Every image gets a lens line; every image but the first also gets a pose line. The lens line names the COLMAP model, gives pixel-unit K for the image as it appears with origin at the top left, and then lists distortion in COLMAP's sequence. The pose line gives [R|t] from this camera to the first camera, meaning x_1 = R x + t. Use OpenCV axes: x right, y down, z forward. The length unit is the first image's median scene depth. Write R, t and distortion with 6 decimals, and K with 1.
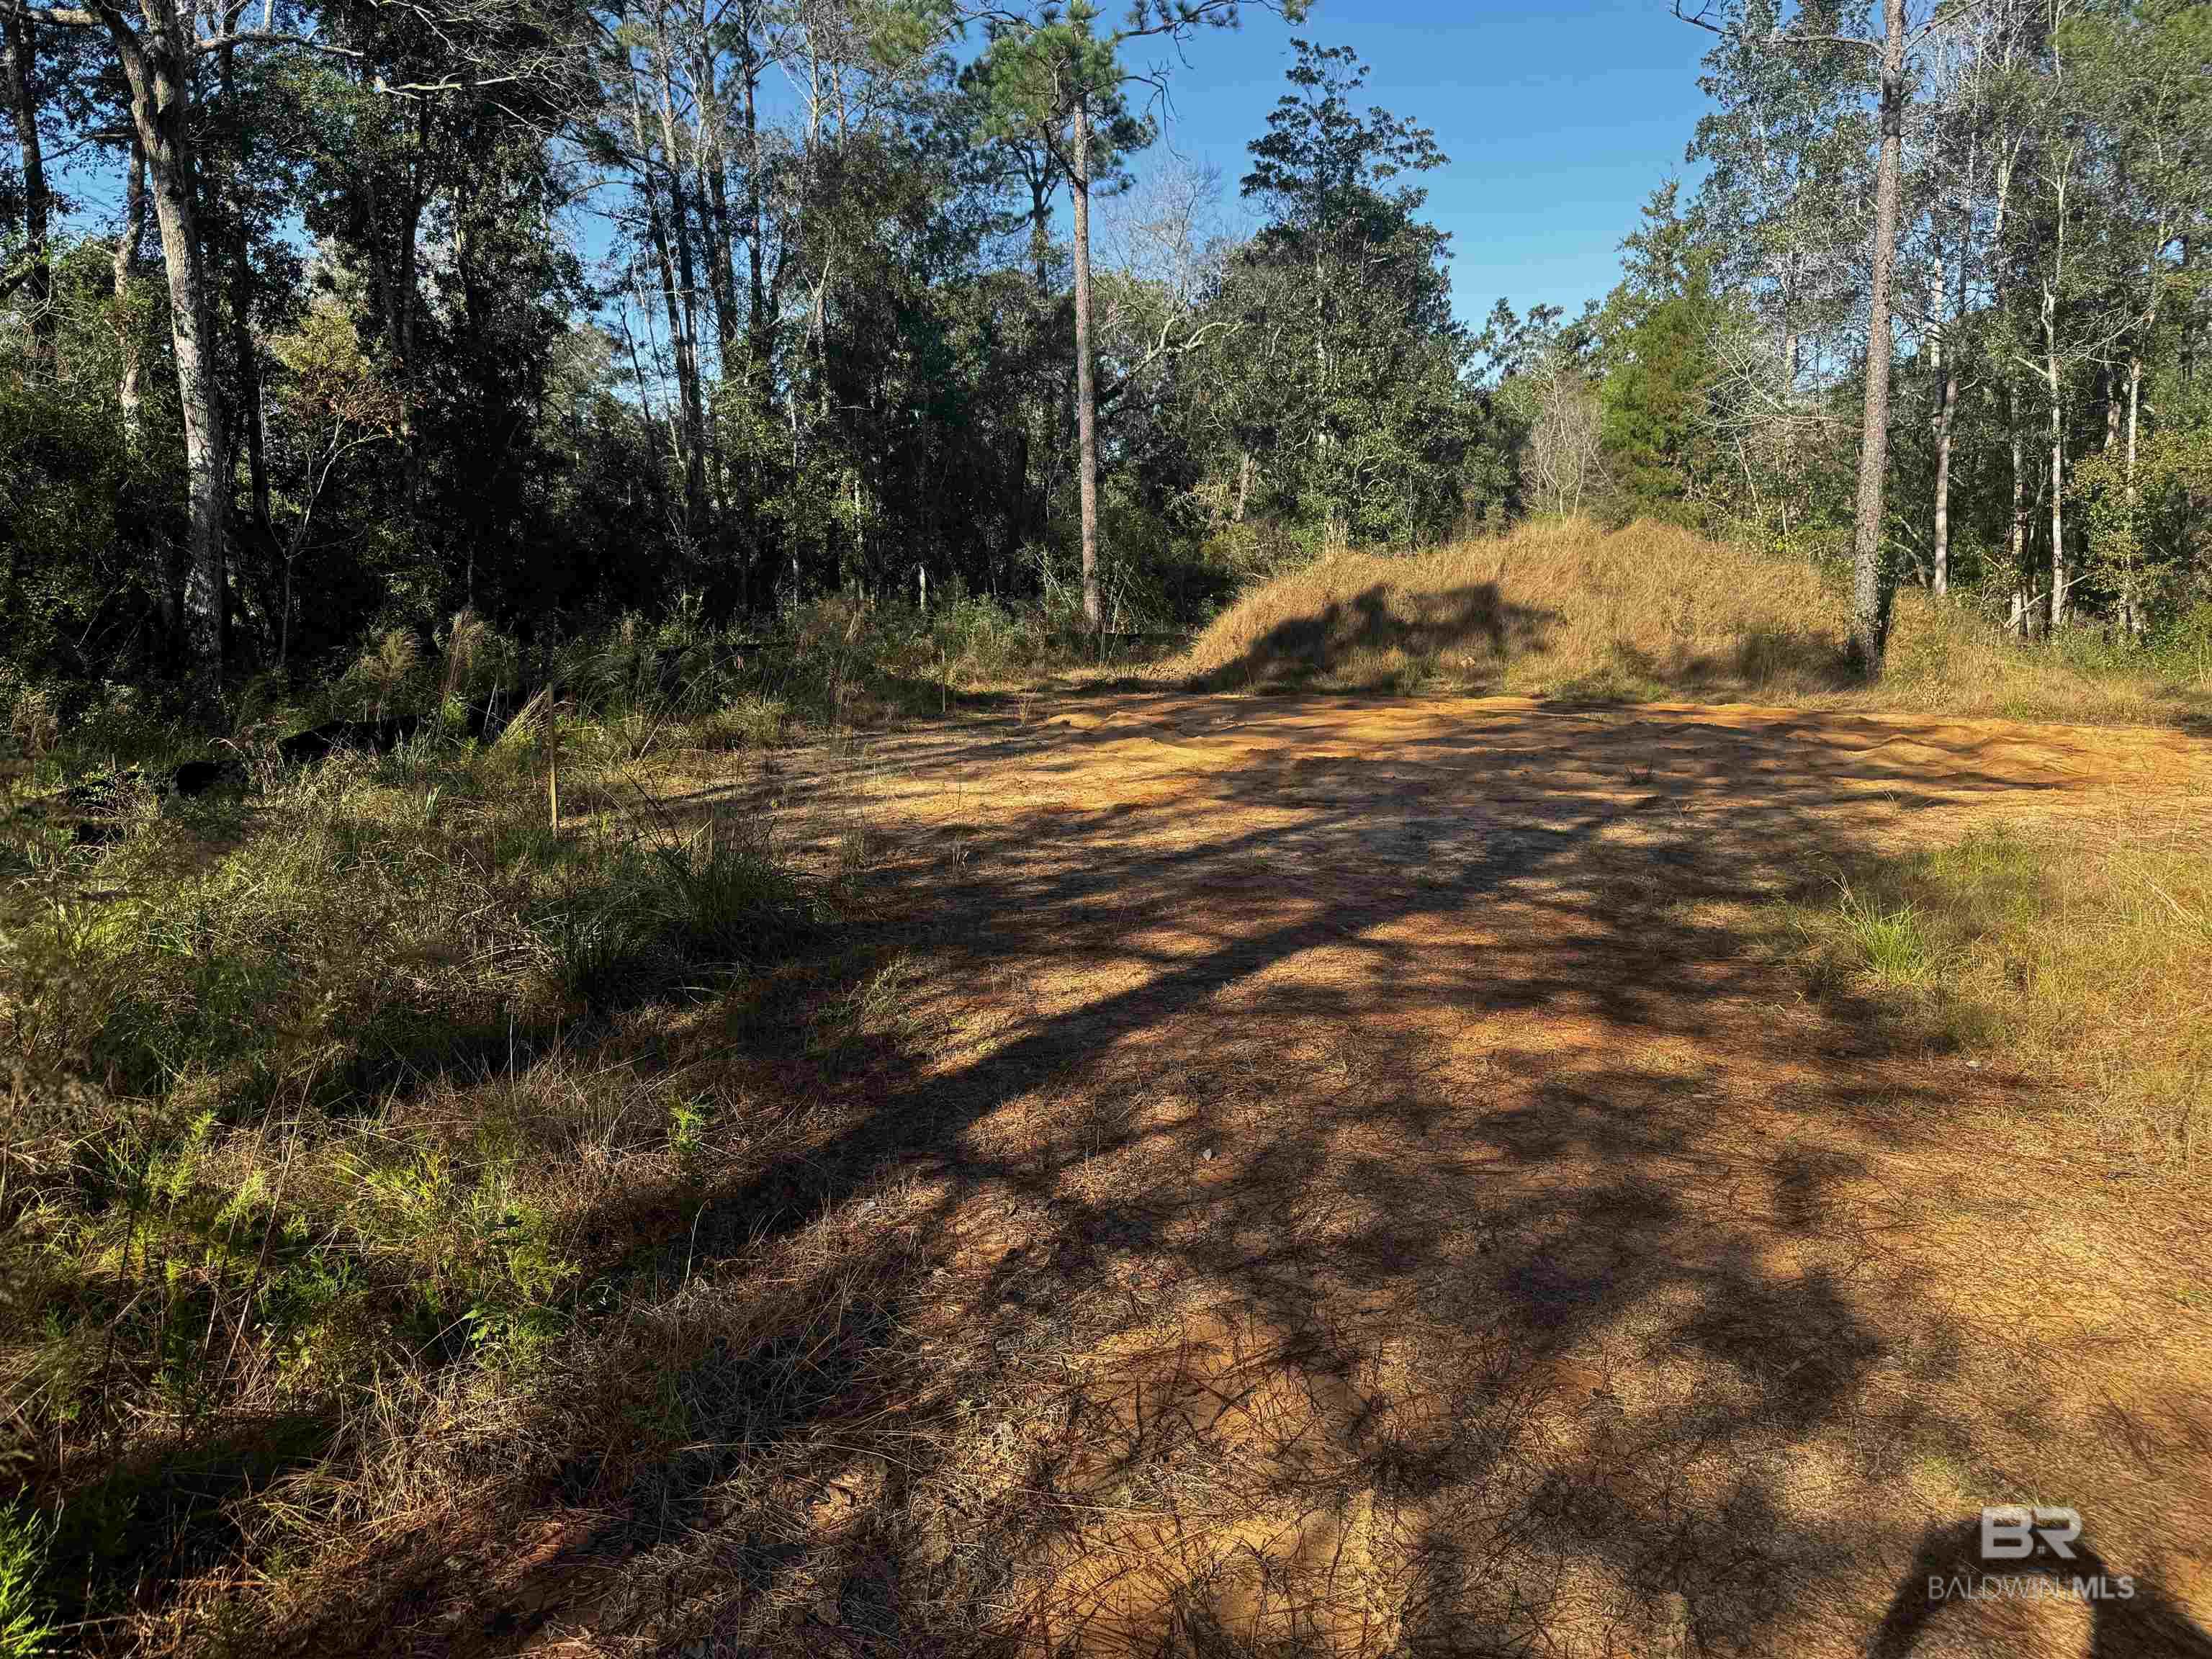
lens RADIAL K [[1564.7, 0, 1107.9], [0, 1564.7, 836.5], [0, 0, 1]] dist [0.031328, -0.038715]
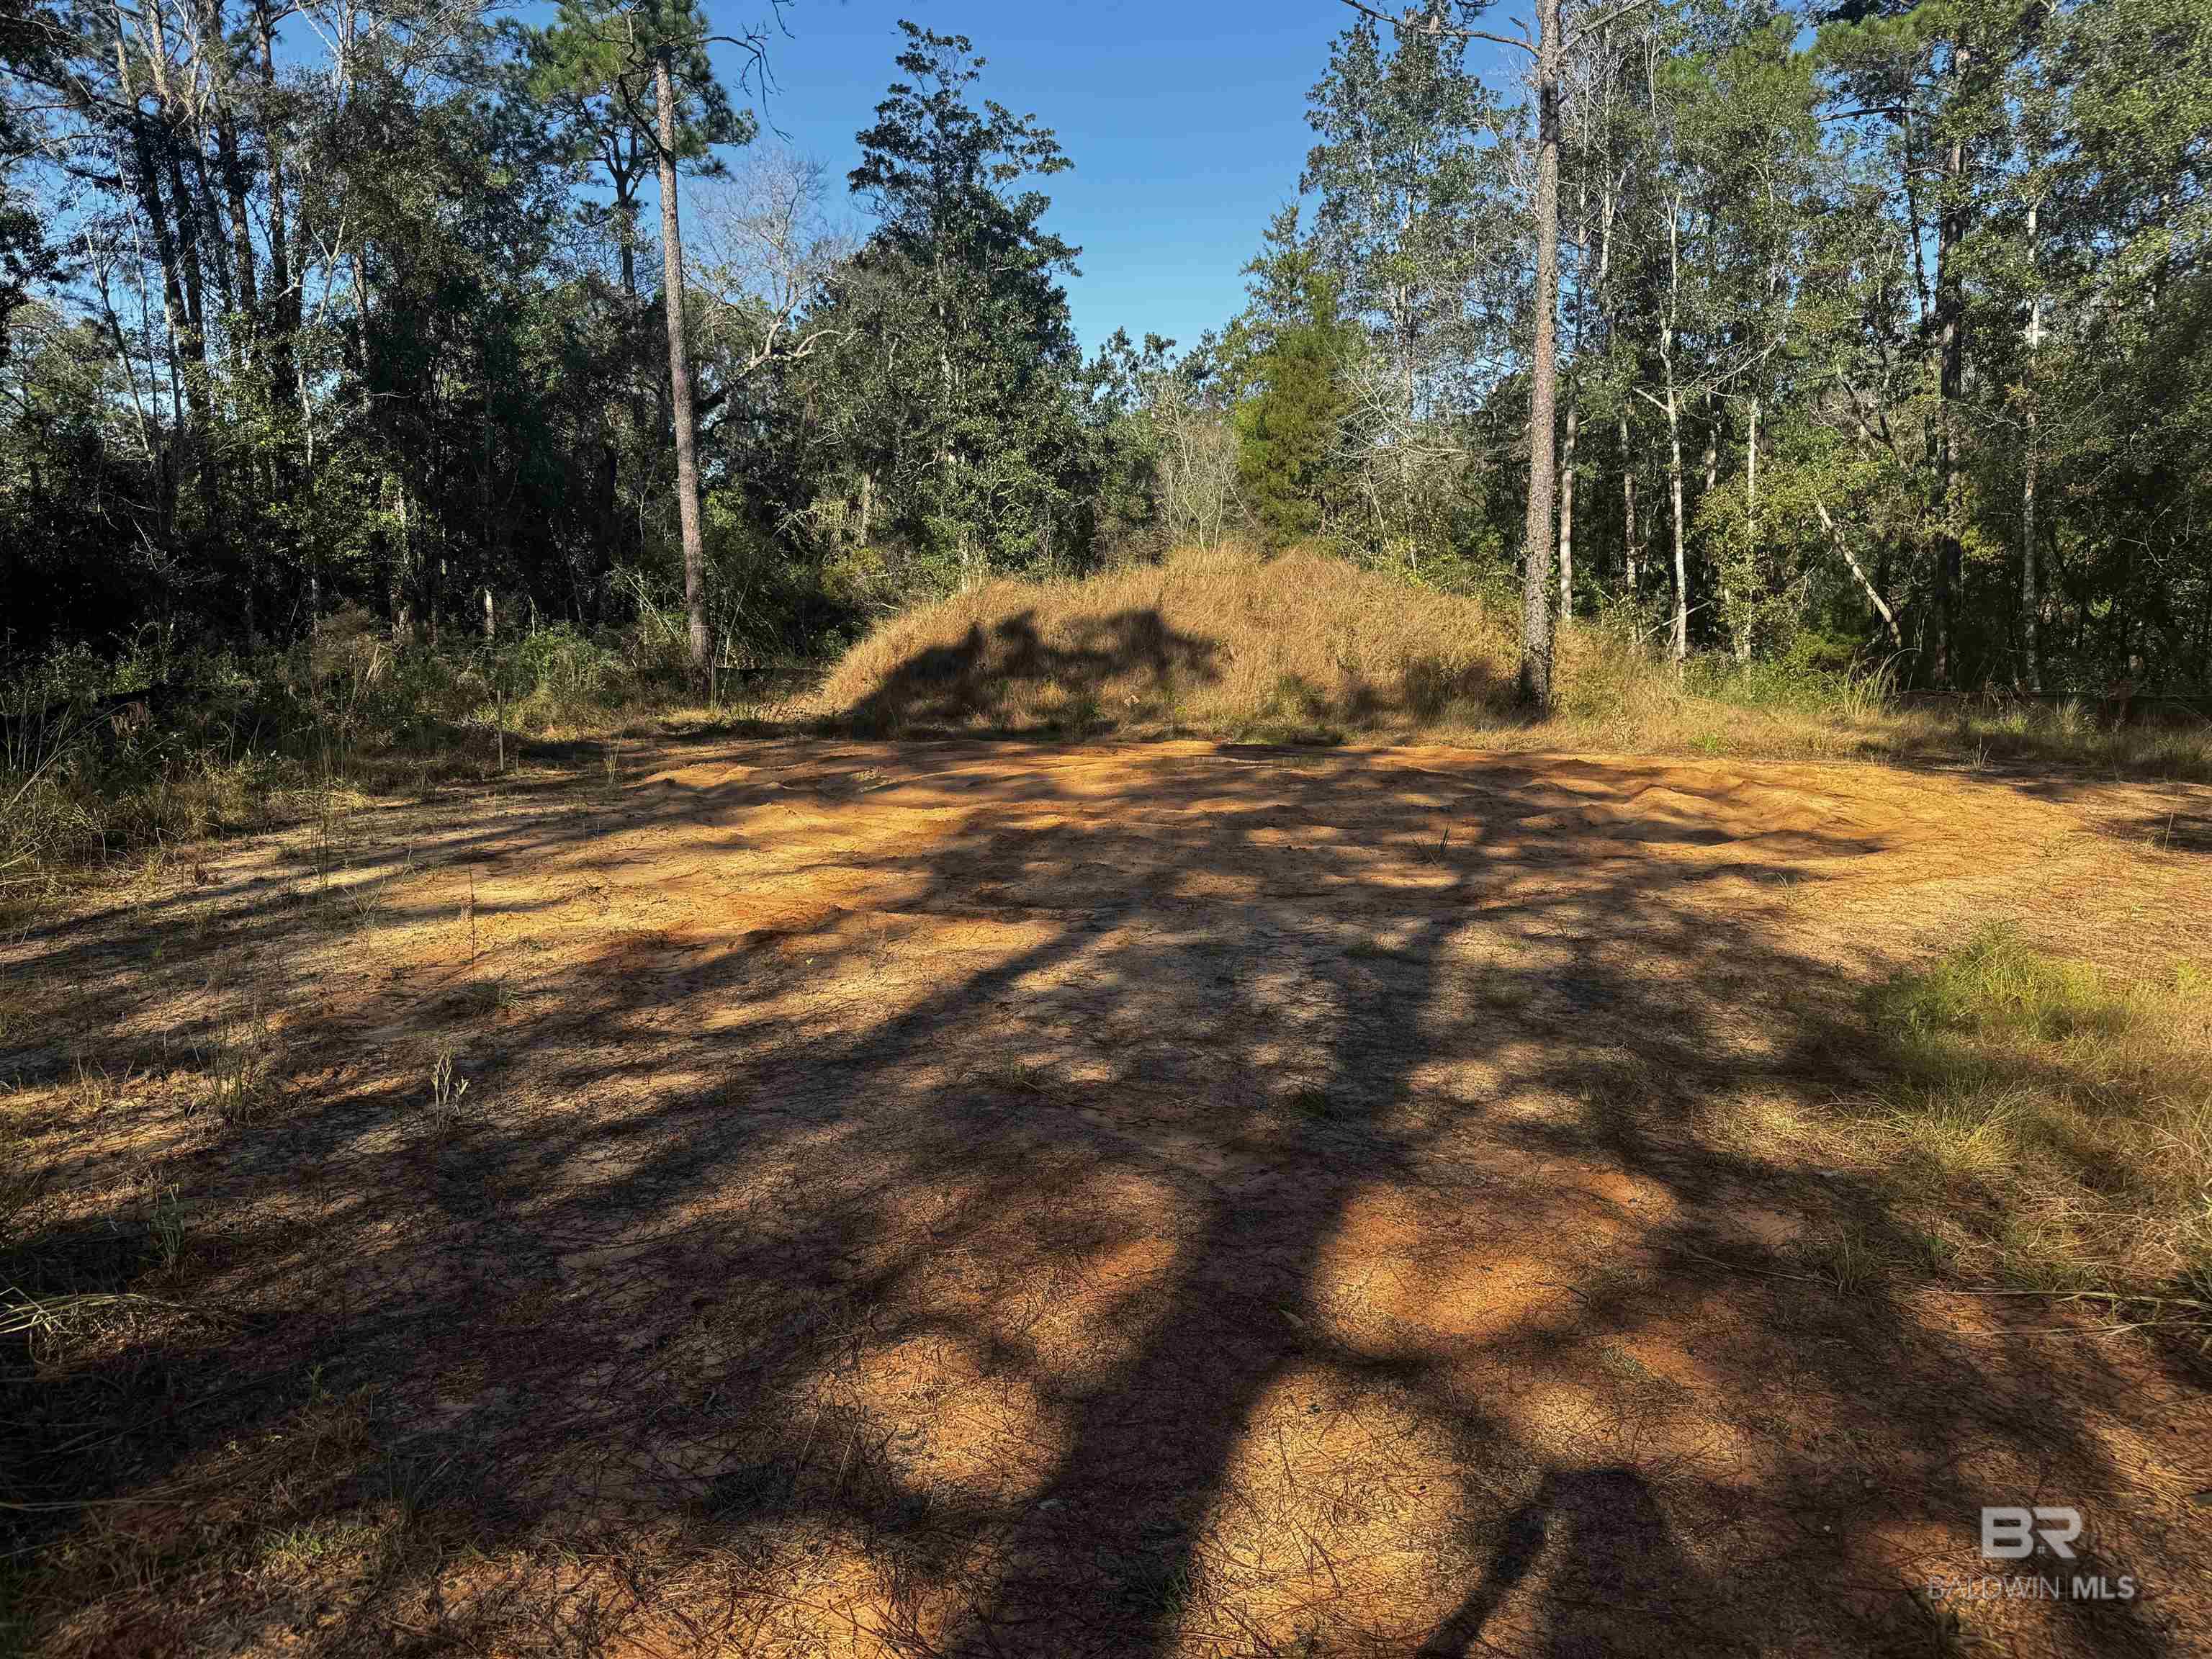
lens RADIAL K [[1564.7, 0, 1106.0], [0, 1564.7, 852.4], [0, 0, 1]] dist [0.031328, -0.038715]
pose [[0.970840, -0.033146, 0.237424, -0.001244], [0.036060, 0.999318, -0.007939, -0.016091], [-0.236999, 0.016269, 0.971374, 0.125800]]
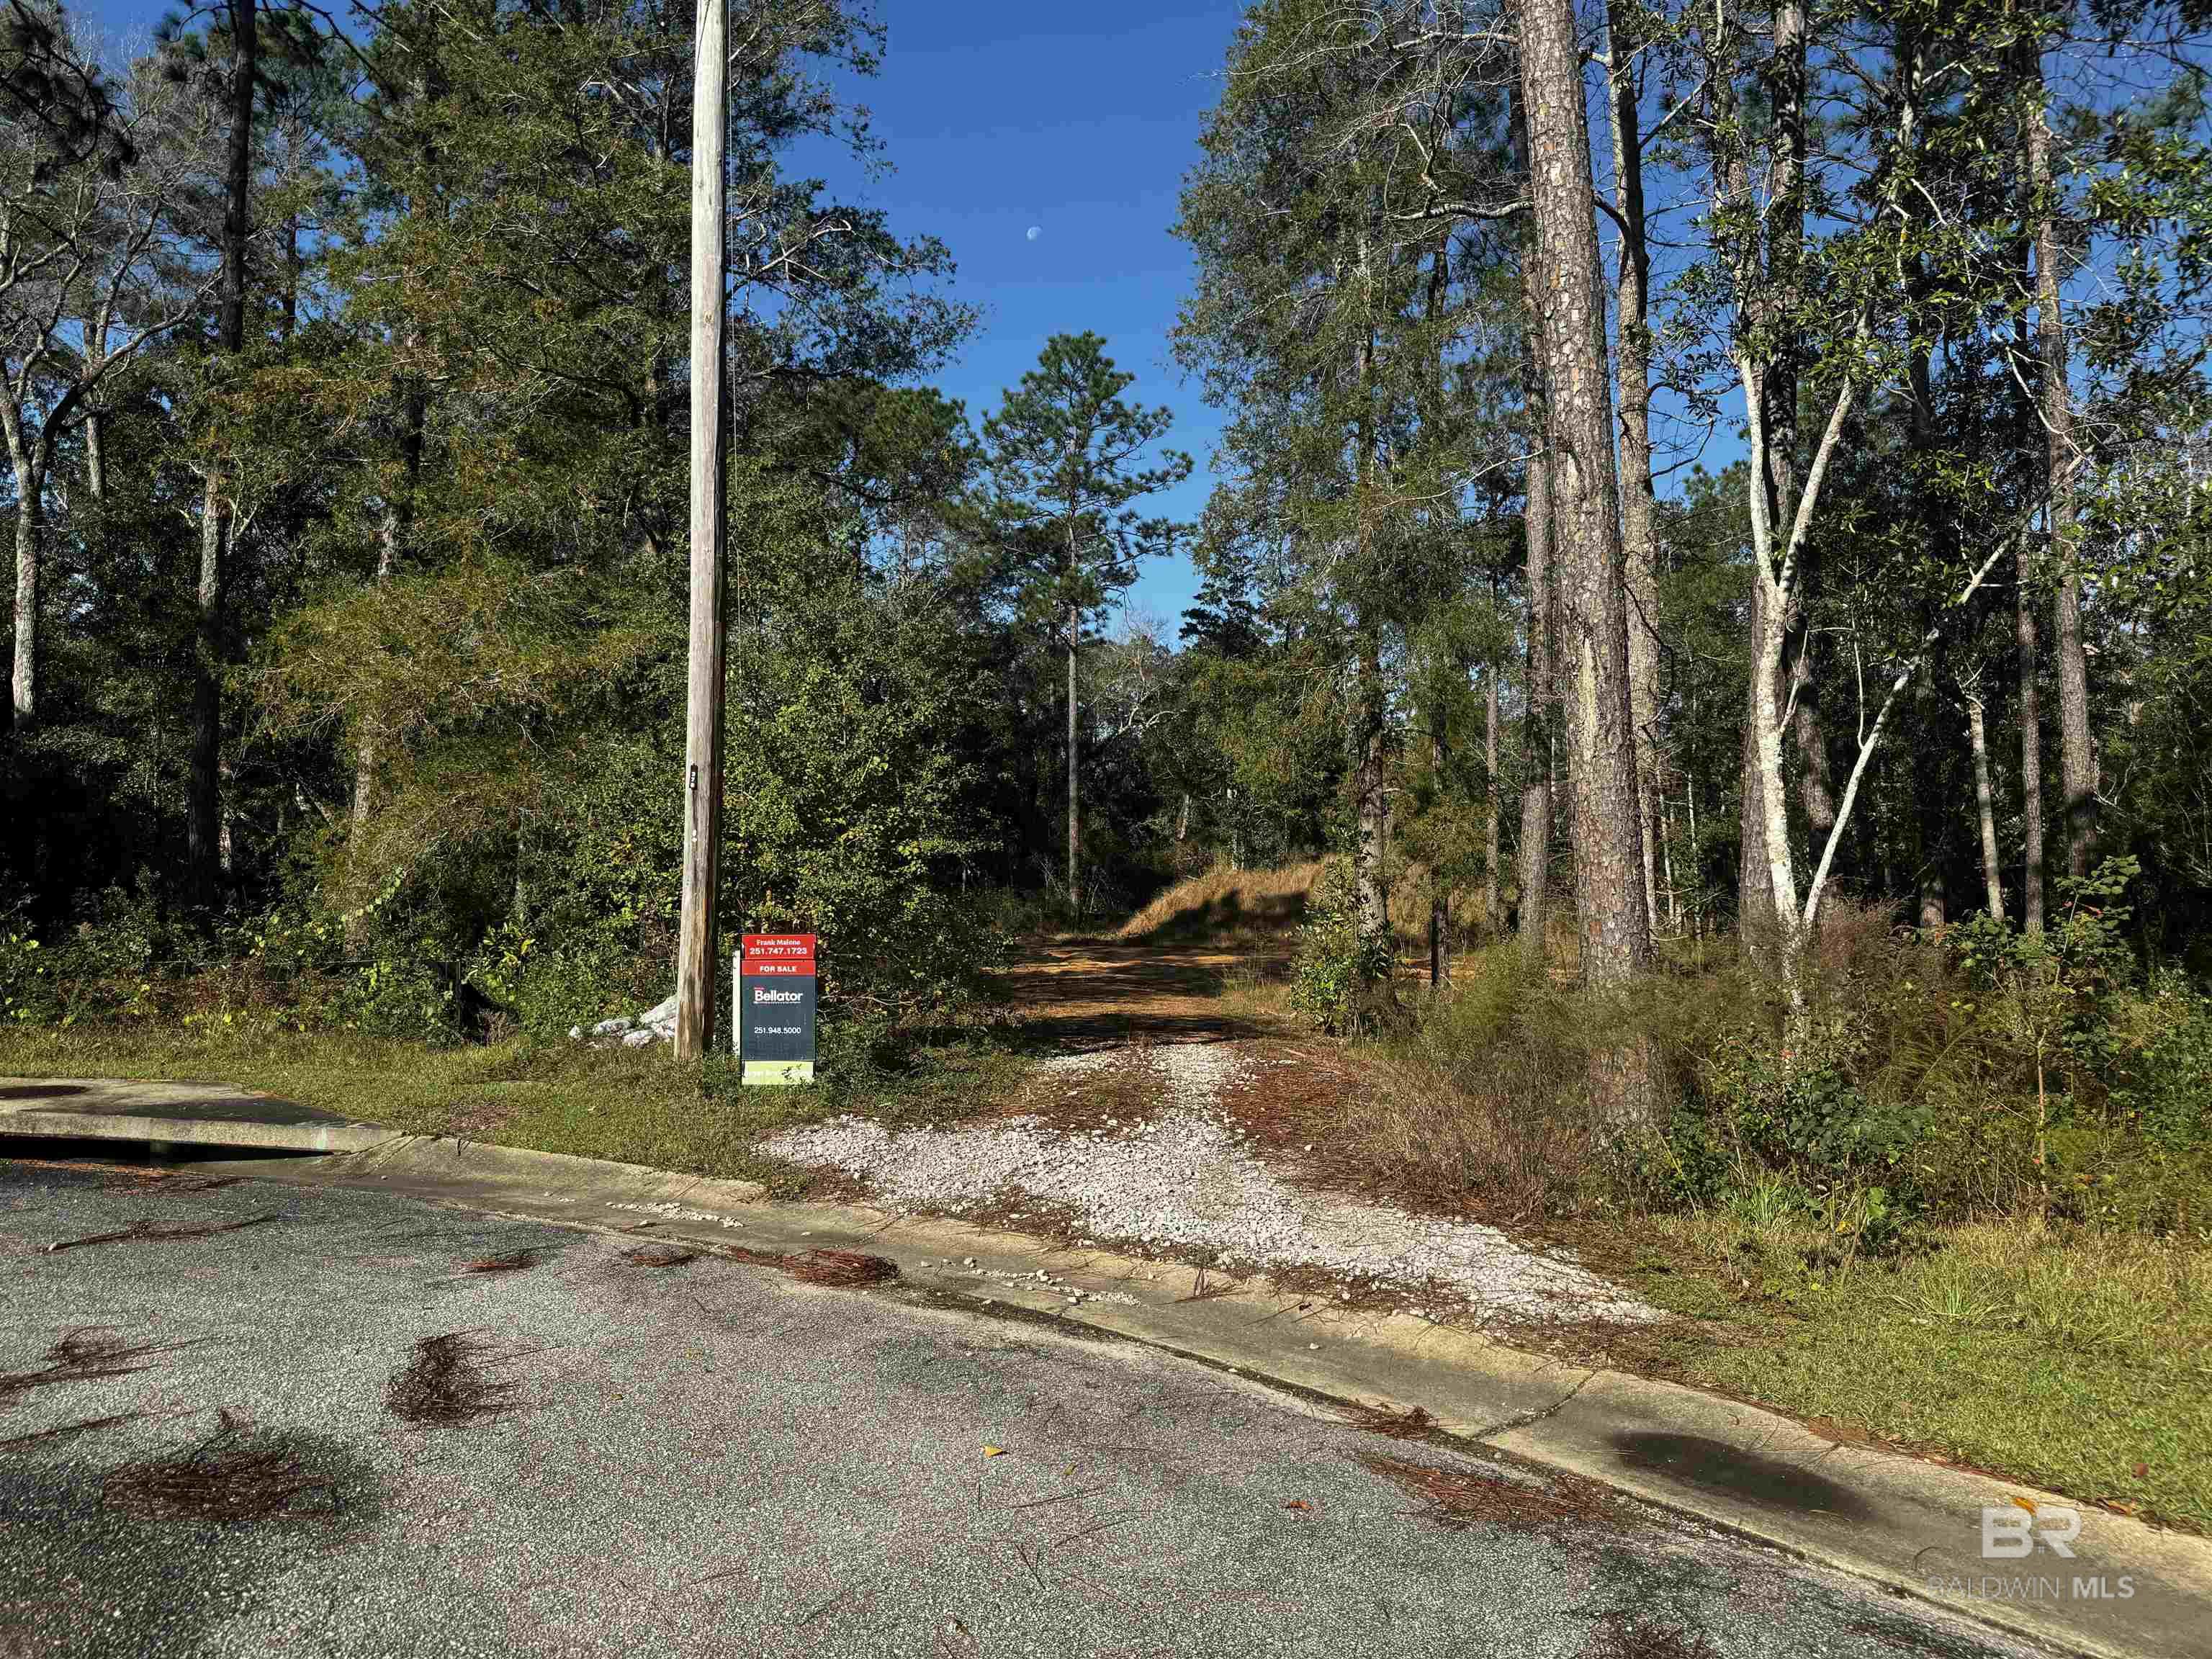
lens RADIAL K [[1564.7, 0, 1099.3], [0, 1564.7, 831.7], [0, 0, 1]] dist [0.031328, -0.038715]
pose [[0.999604, 0.026260, -0.010127, 0.038937], [-0.027651, 0.983409, -0.179280, 0.094209], [0.005251, 0.179489, 0.983746, -0.751946]]
